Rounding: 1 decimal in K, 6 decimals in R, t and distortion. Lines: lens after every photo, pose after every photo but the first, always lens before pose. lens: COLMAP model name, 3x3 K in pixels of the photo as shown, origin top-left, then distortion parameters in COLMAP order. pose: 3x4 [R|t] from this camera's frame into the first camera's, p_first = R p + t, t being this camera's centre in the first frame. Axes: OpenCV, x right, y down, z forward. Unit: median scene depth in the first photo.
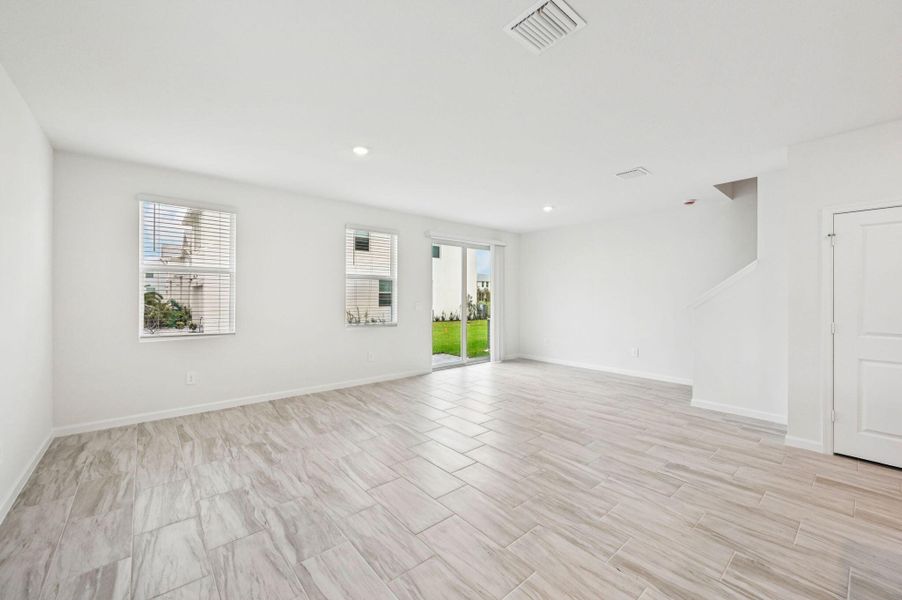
lens RADIAL K [[365.9, 0, 451.0], [0, 365.9, 300.0], [0, 0, 1]] dist [0.000454, -0.000029]
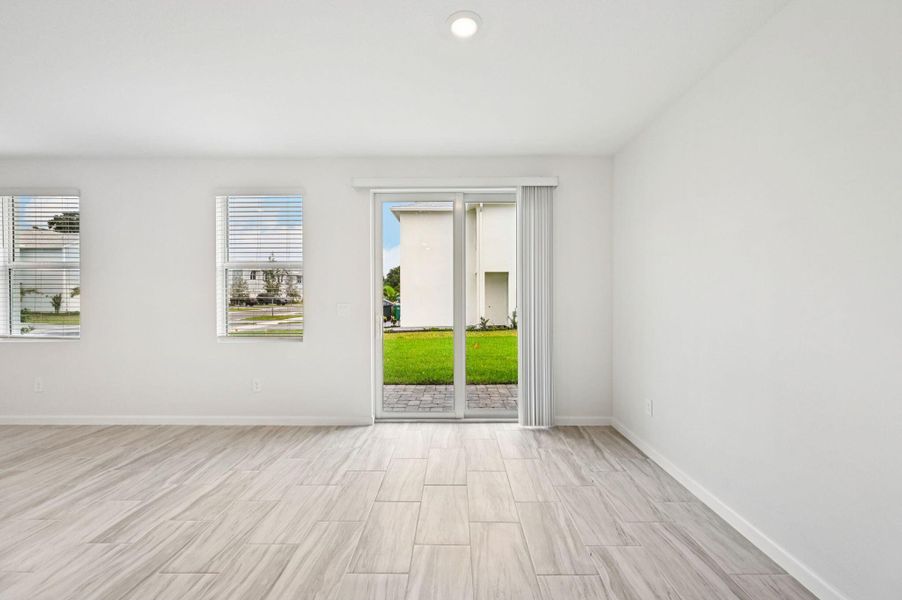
lens RADIAL K [[365.9, 0, 451.0], [0, 365.9, 300.0], [0, 0, 1]] dist [0.000454, -0.000029]
pose [[0.753566, 0.006211, -0.657343, 0.374177], [-0.003685, 0.999980, 0.005224, -0.002454], [0.657362, -0.001515, 0.753574, 0.574750]]
